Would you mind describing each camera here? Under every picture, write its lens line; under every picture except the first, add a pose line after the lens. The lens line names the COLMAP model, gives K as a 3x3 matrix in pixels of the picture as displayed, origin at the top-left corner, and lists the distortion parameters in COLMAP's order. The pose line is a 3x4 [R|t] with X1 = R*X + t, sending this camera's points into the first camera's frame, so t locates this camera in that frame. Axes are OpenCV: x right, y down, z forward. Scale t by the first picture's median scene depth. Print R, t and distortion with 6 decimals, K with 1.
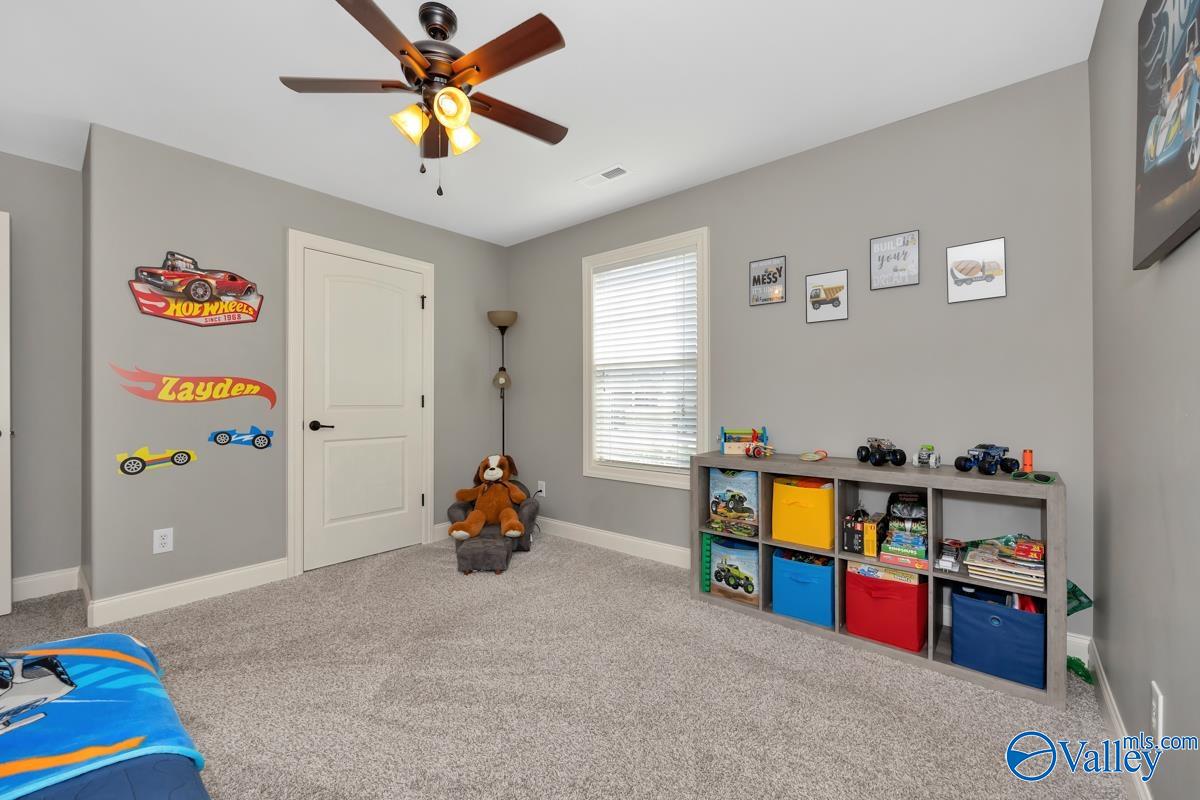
lens RADIAL K [[483.4, 0, 600.0], [0, 483.4, 400.0], [0, 0, 1]] dist [0.008673, -0.000109]
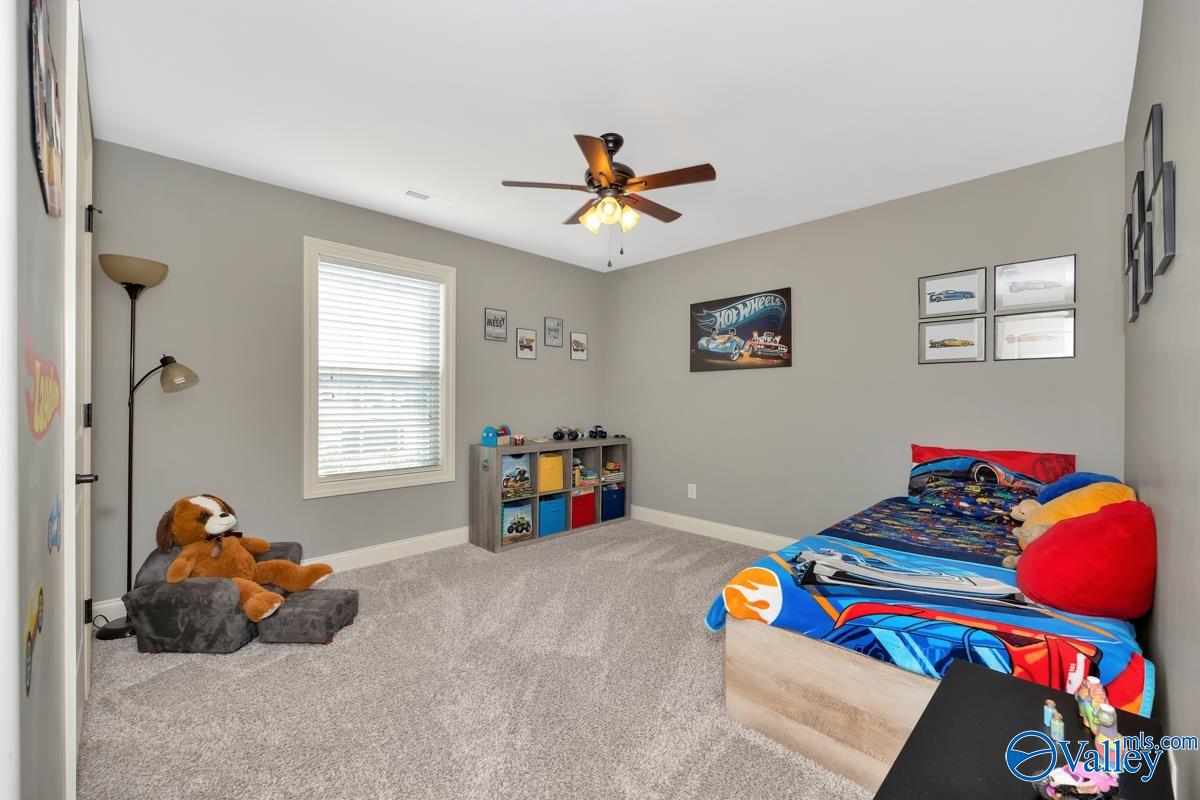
lens RADIAL K [[483.4, 0, 600.0], [0, 483.4, 400.0], [0, 0, 1]] dist [0.008673, -0.000109]
pose [[0.093895, 0.000767, 0.995582, -1.169080], [-0.005465, 0.999985, -0.000255, -0.023101], [-0.995567, -0.005417, 0.093898, 0.604489]]
